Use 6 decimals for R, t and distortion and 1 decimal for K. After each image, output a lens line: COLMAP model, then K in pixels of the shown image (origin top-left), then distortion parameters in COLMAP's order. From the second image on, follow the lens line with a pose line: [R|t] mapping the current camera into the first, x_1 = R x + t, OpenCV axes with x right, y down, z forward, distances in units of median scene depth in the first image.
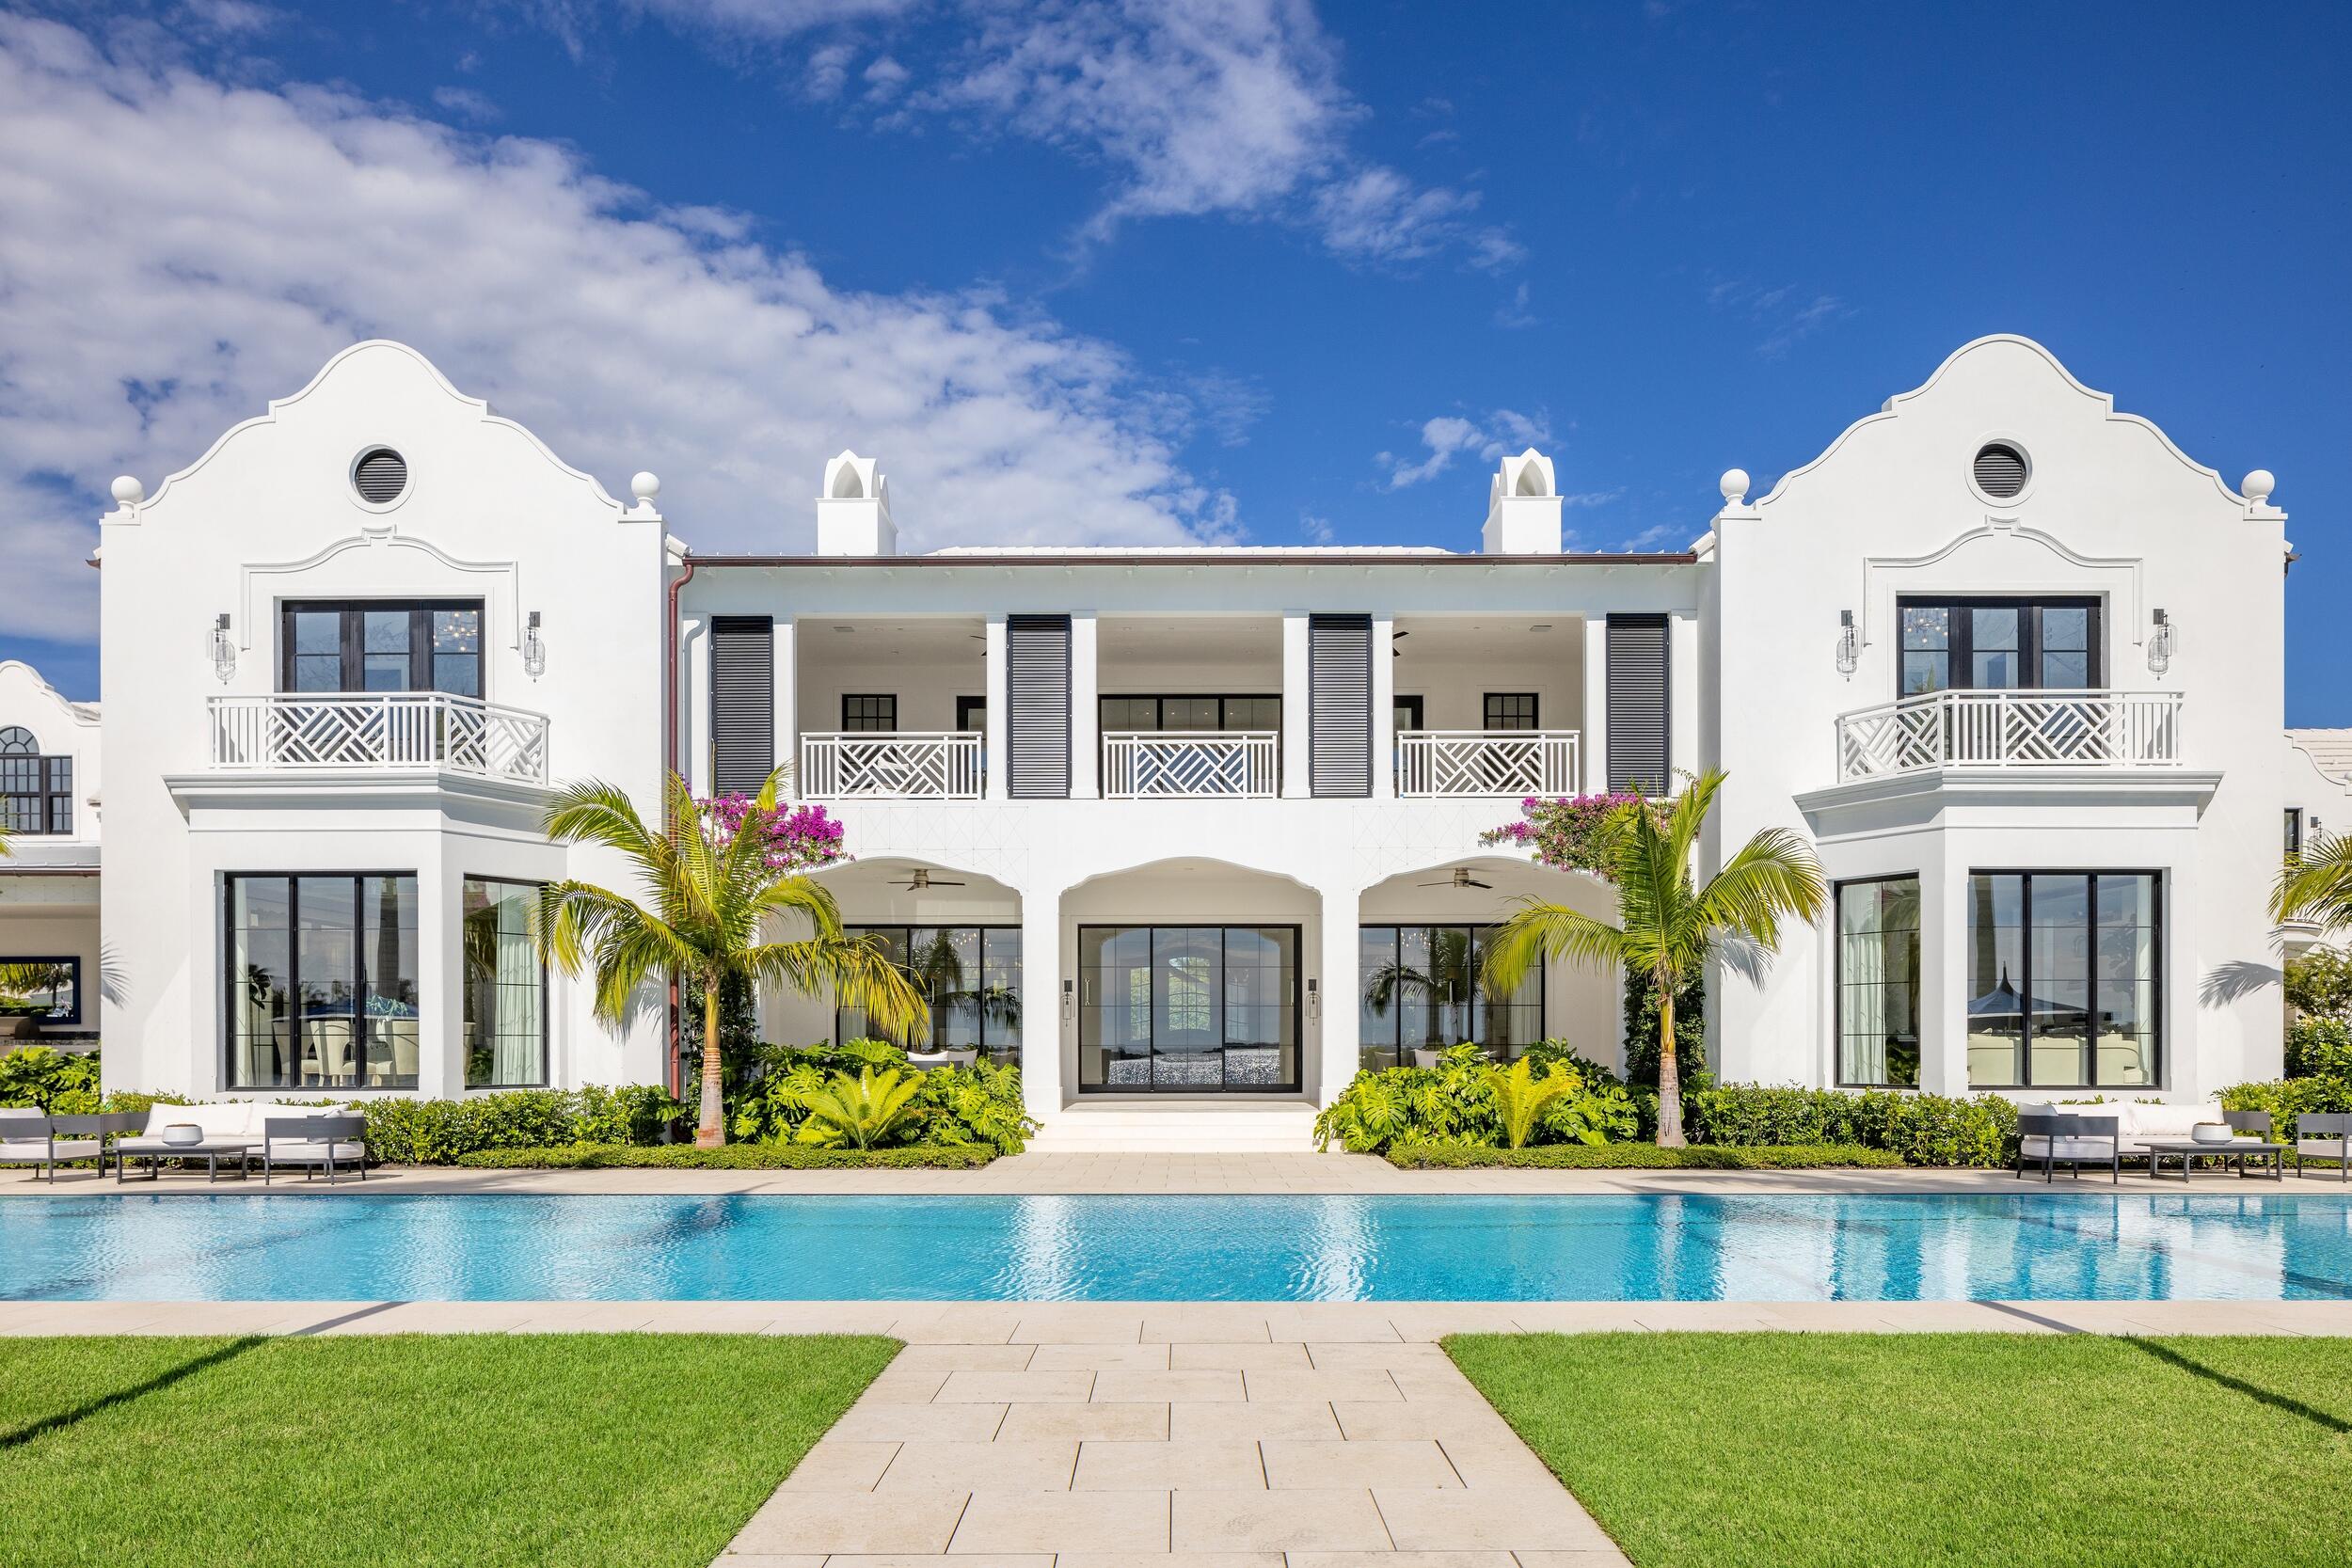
lens RADIAL K [[1586.7, 0, 1220.7], [0, 1586.7, 860.9], [0, 0, 1]] dist [-0.013004, -0.002579]
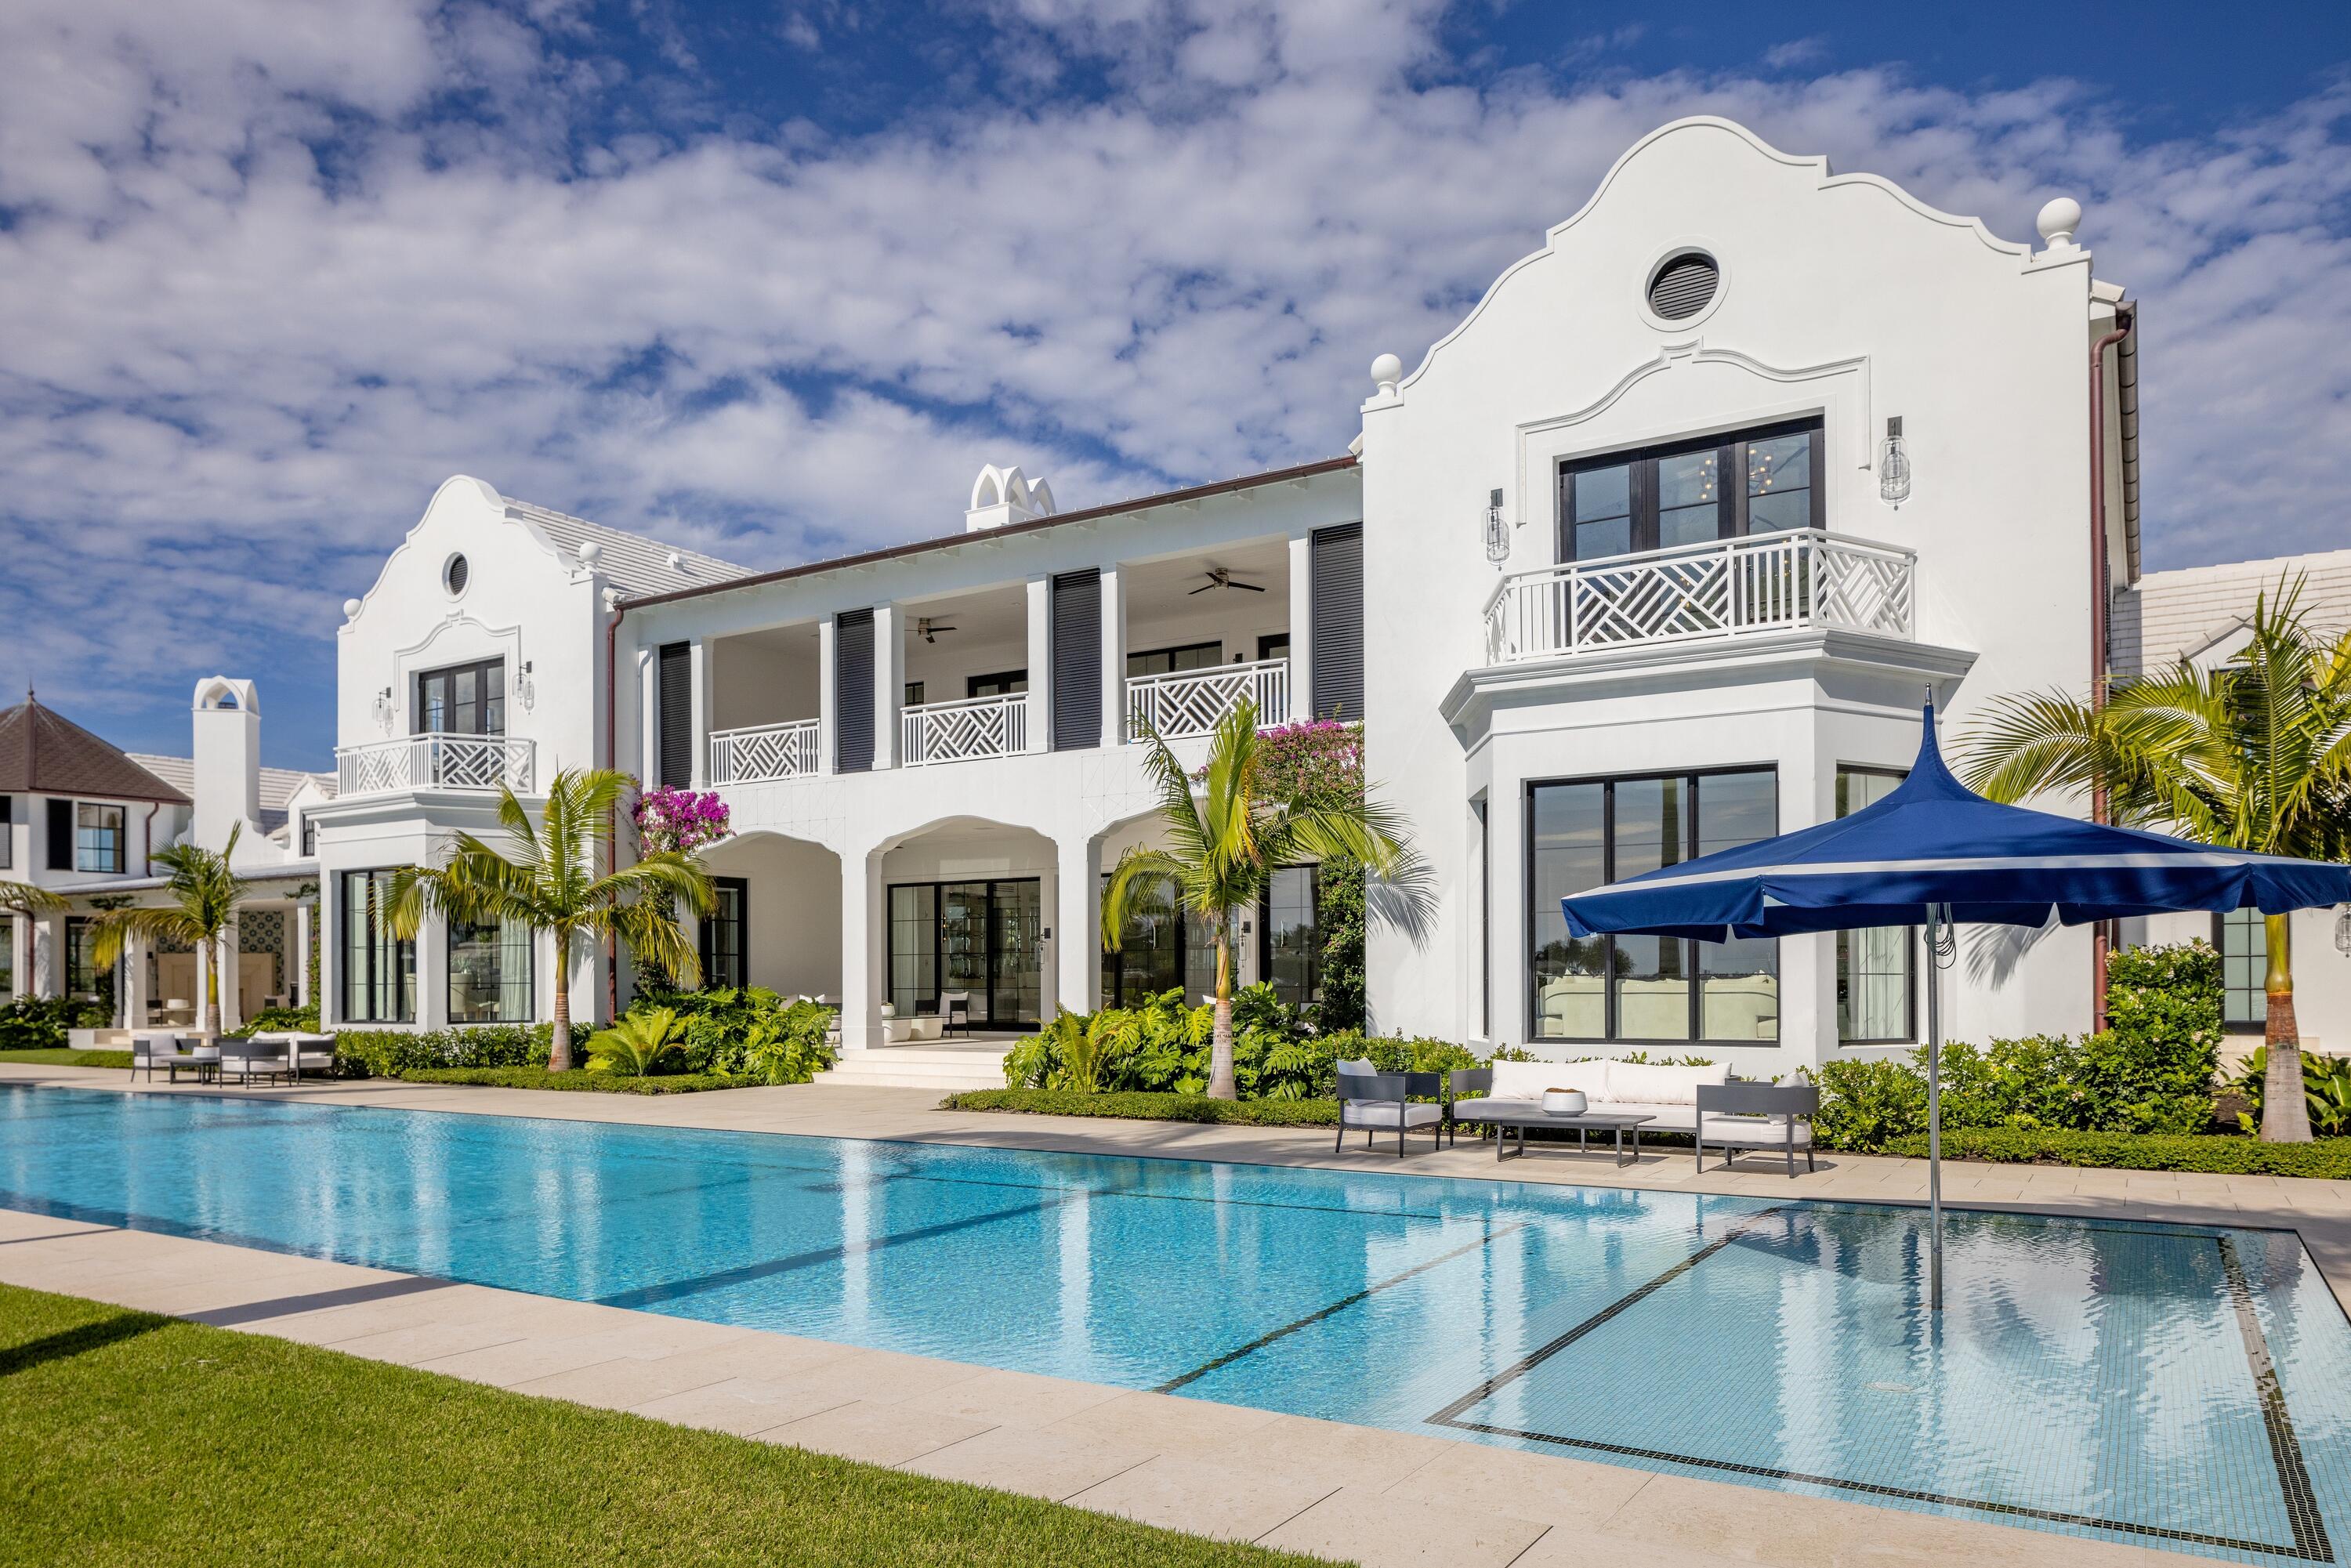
lens RADIAL K [[1586.1, 0, 1175.5], [0, 1586.1, 784.1], [0, 0, 1]] dist [-0.013004, -0.002579]
pose [[0.844977, -0.070721, -0.530105, 0.687514], [0.064533, 0.997458, -0.030206, 0.018290], [0.530894, -0.008685, 0.847394, 0.162801]]
